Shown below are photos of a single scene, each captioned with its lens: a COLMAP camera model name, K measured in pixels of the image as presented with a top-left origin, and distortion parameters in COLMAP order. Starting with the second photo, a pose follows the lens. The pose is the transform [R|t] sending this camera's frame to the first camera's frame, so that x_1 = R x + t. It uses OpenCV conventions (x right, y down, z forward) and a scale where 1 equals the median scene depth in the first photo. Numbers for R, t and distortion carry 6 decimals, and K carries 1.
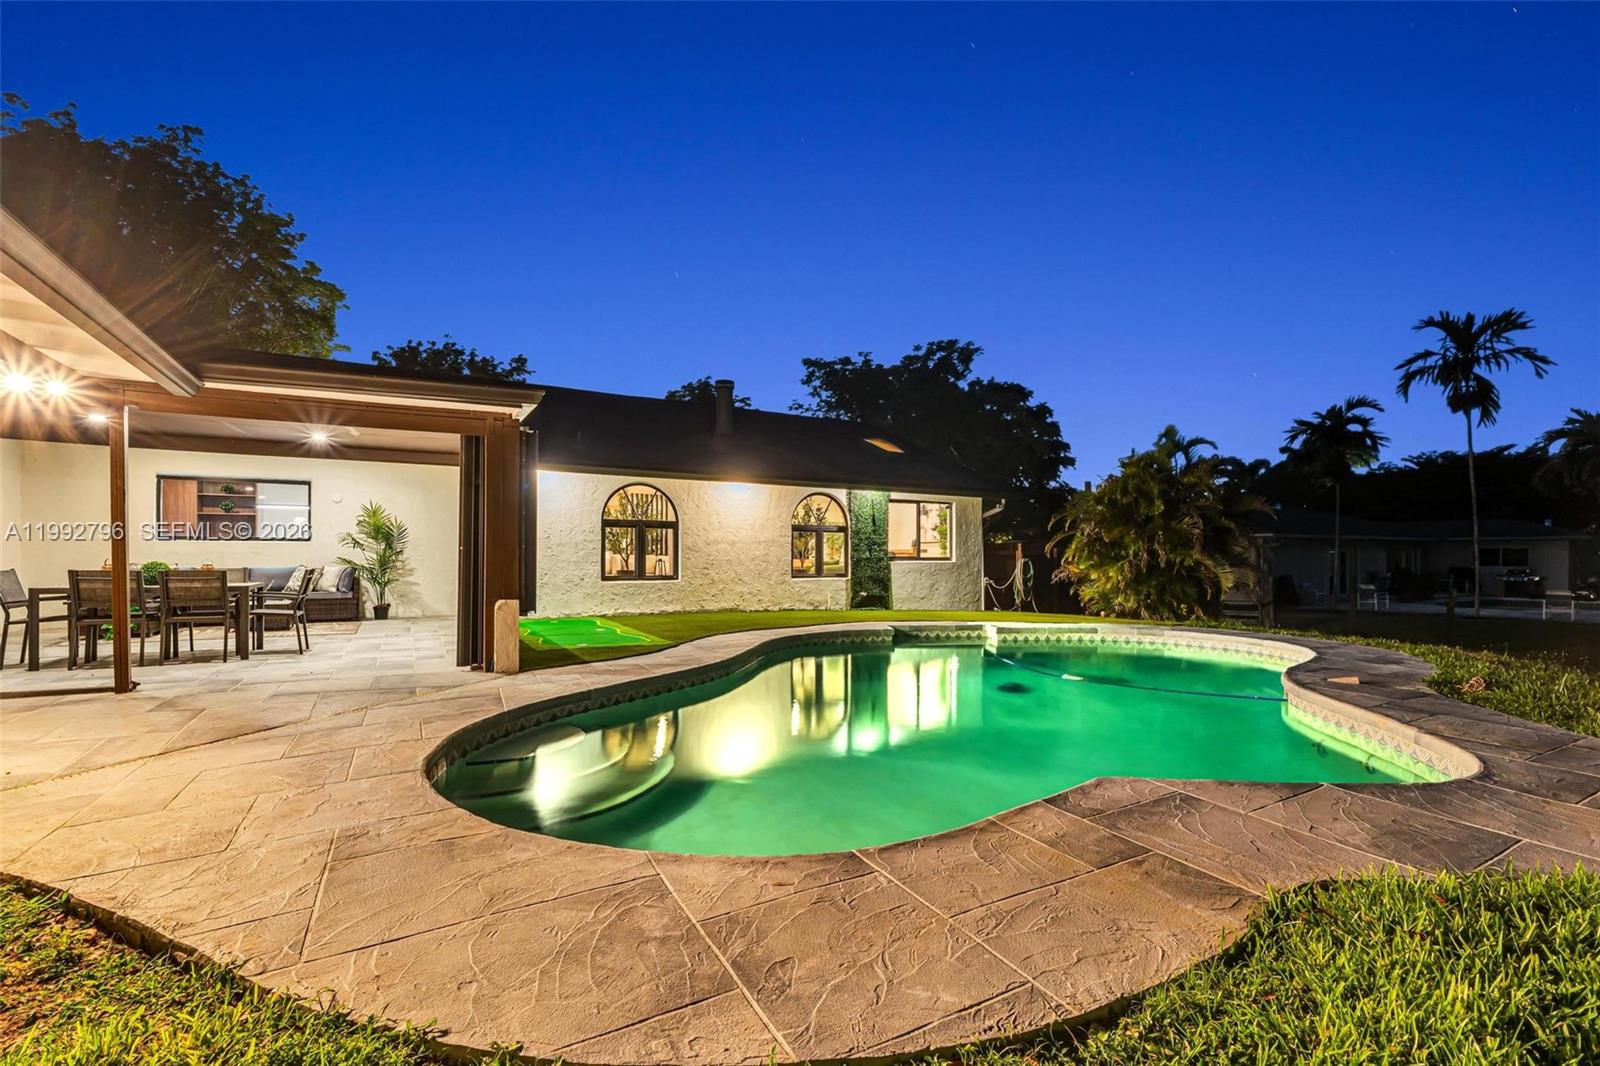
lens RADIAL K [[722.1, 0, 800.0], [0, 722.1, 533.0], [0, 0, 1]] dist [0.000526, -0.000048]
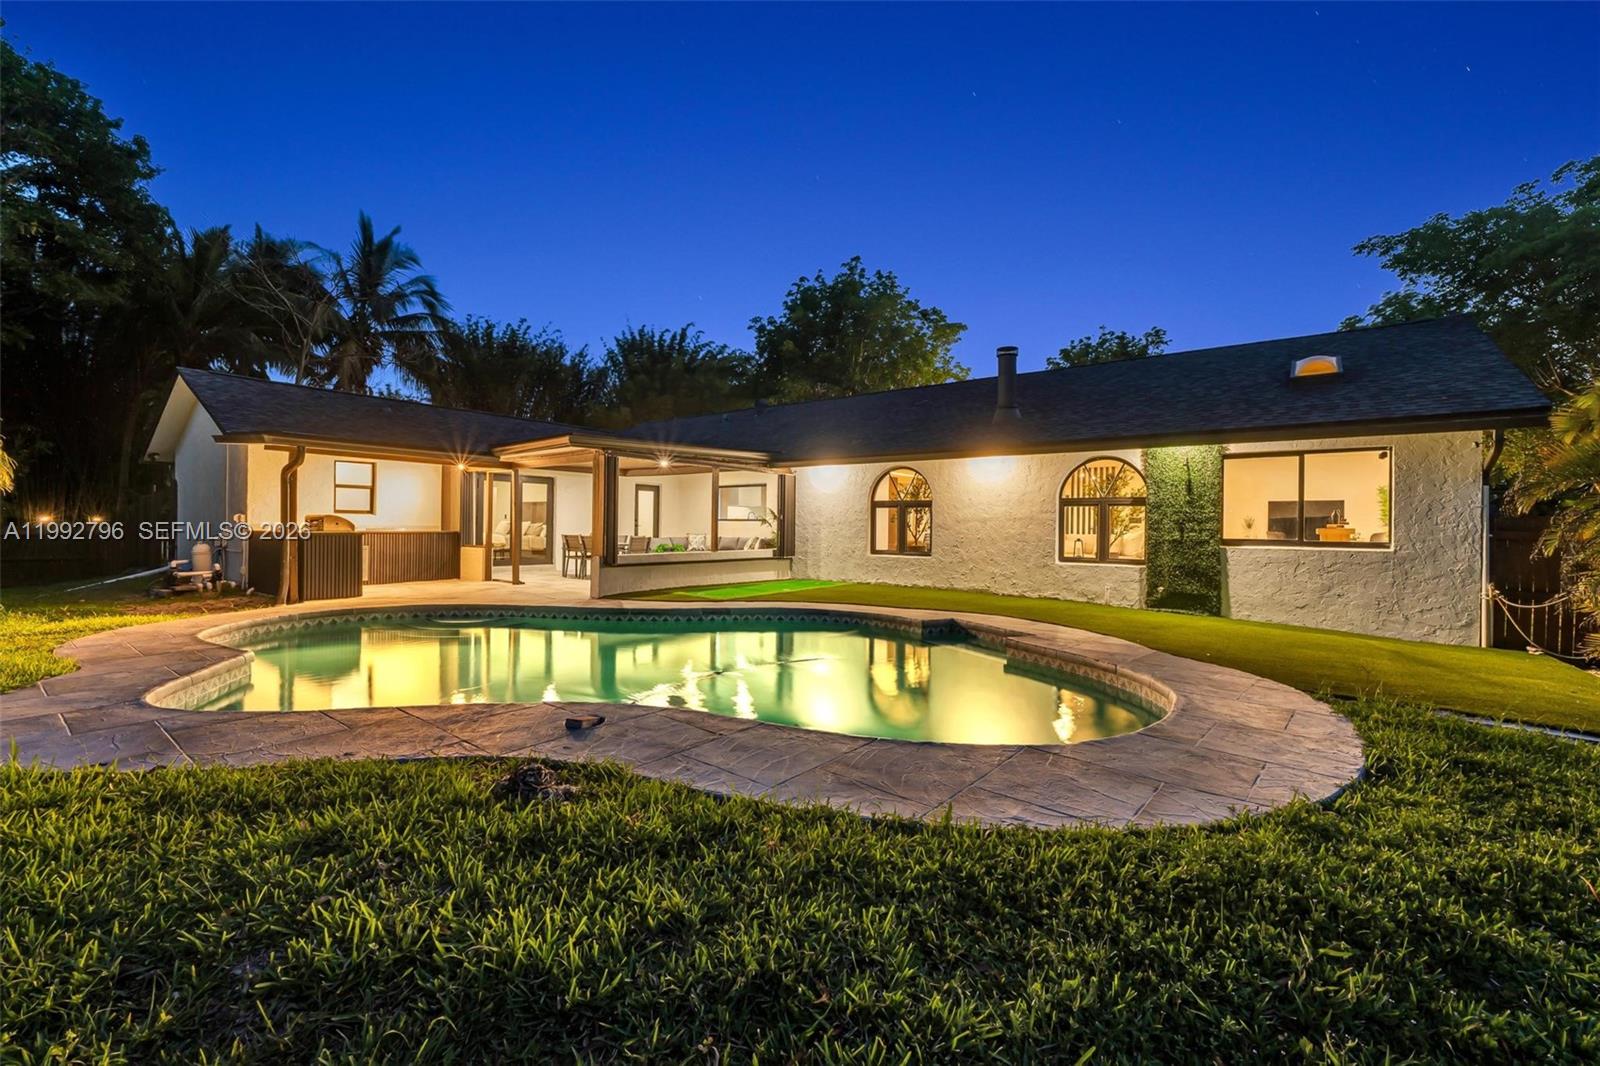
lens RADIAL K [[722.1, 0, 800.0], [0, 722.1, 533.0], [0, 0, 1]] dist [0.000526, -0.000048]
pose [[0.346891, 0.008022, -0.937871, 0.649275], [0.015247, 0.999783, 0.014191, 0.011641], [0.937782, -0.019223, 0.346693, 0.406375]]
